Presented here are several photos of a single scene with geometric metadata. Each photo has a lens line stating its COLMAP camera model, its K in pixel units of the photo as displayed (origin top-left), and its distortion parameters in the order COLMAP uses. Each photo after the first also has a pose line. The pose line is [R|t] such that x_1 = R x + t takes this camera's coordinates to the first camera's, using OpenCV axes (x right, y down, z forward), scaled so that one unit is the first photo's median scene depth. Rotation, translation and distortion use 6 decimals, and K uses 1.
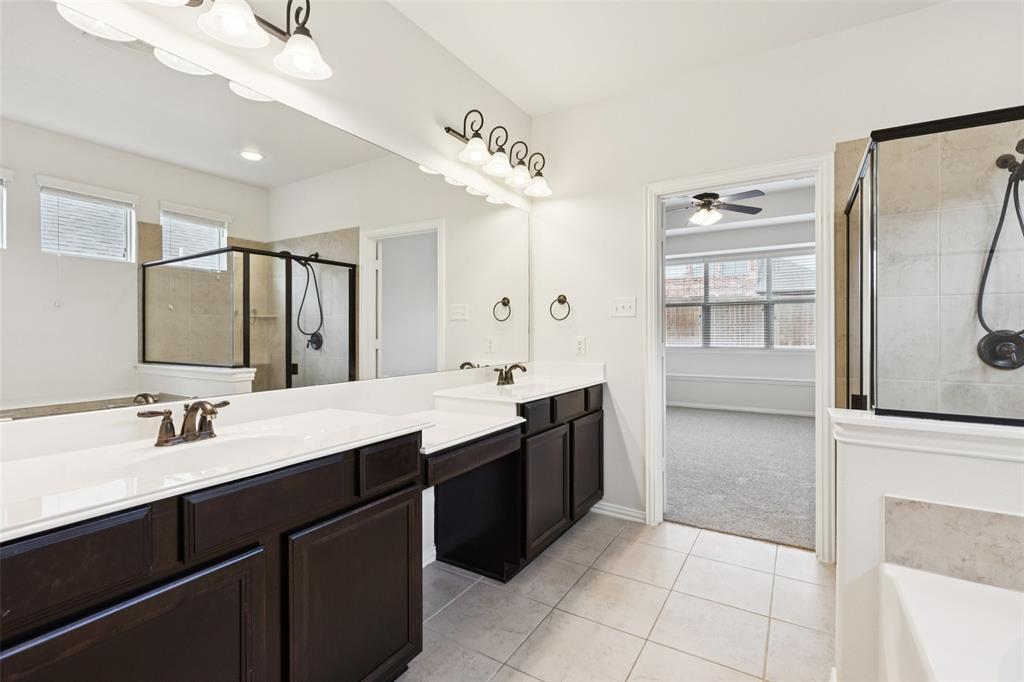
lens RADIAL K [[464.0, 0, 509.5], [0, 464.0, 334.7], [0, 0, 1]] dist [0.002172, 0.000697]
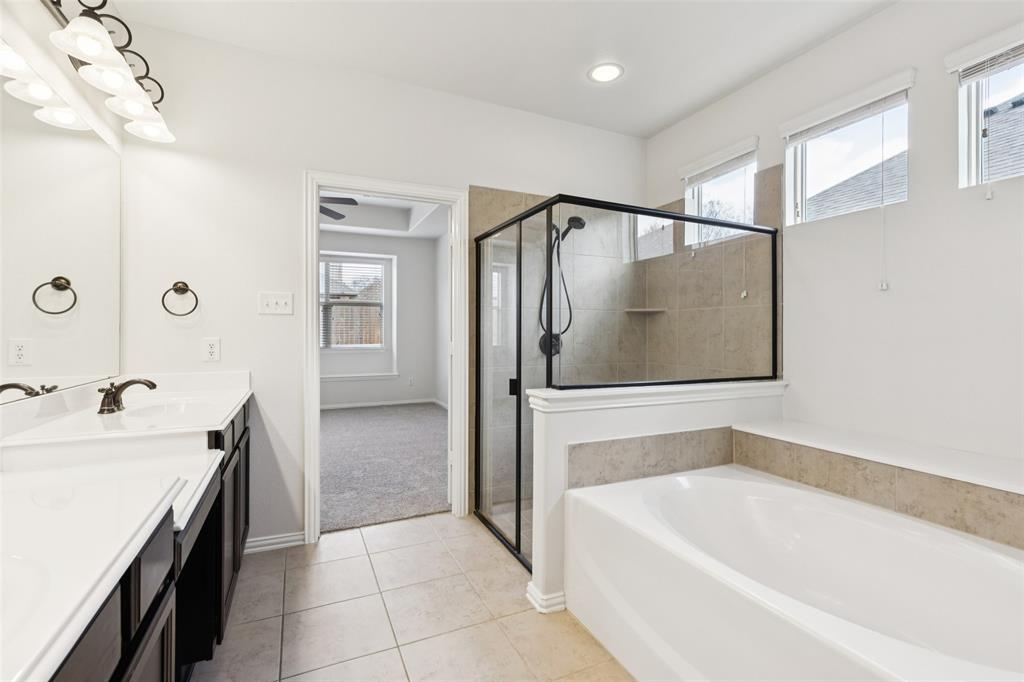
lens RADIAL K [[464.0, 0, 519.4], [0, 464.0, 333.7], [0, 0, 1]] dist [0.002172, 0.000697]
pose [[0.545939, -0.000497, 0.837825, -0.234322], [0.002381, 0.999997, -0.000958, -0.000559], [-0.837822, 0.002518, 0.545938, 0.153373]]
